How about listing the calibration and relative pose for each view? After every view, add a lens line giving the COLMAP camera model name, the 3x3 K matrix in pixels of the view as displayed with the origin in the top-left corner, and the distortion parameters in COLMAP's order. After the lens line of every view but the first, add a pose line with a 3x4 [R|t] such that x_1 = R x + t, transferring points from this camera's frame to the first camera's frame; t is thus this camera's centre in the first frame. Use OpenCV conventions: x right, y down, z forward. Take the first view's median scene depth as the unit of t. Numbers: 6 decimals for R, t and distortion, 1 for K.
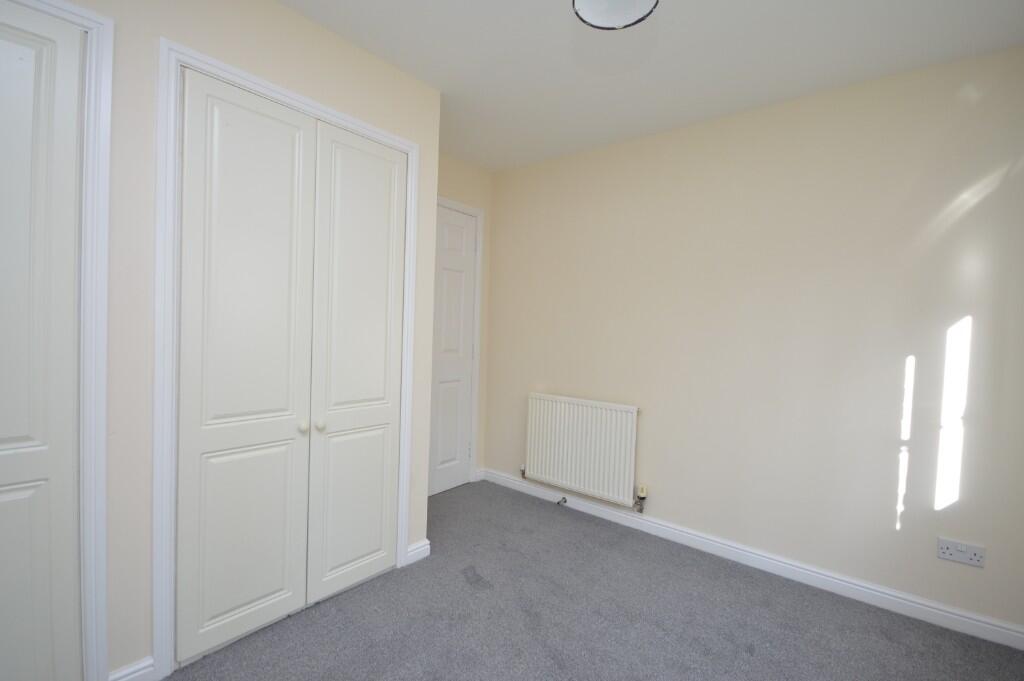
lens RADIAL K [[431.6, 0, 514.1], [0, 431.6, 334.1], [0, 0, 1]] dist [0.001020, -0.000021]
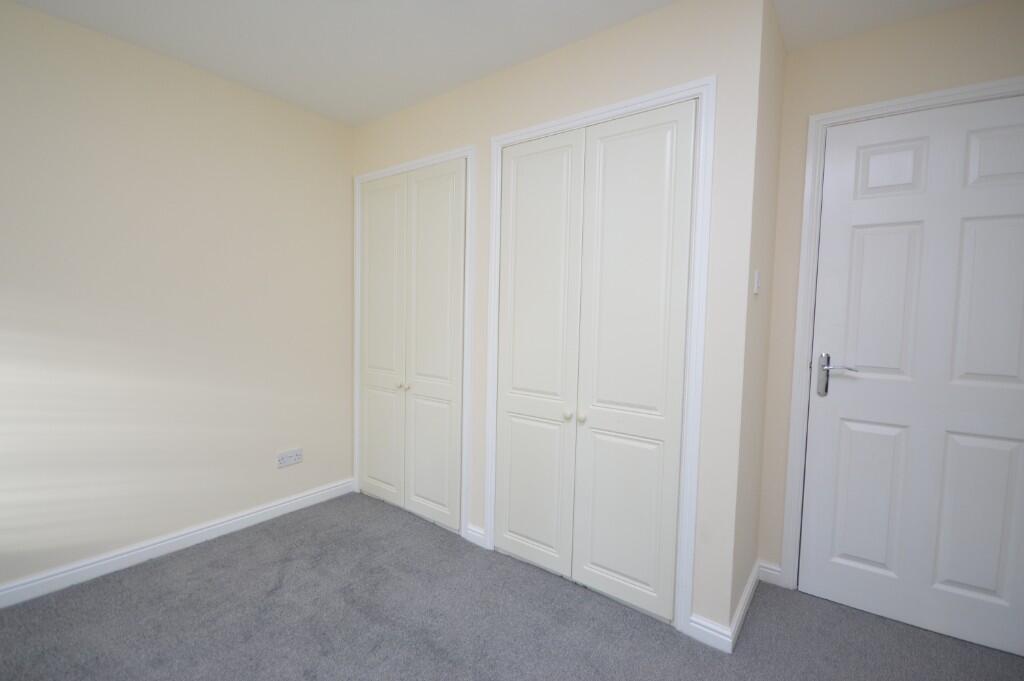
lens RADIAL K [[456.8, 0, 507.6], [0, 456.8, 341.7], [0, 0, 1]] dist [0.000961, -0.000277]
pose [[0.061332, 0.021048, -0.997895, 0.650005], [-0.038171, 0.999096, 0.018728, 0.014042], [0.997387, 0.036942, 0.062080, 0.745865]]
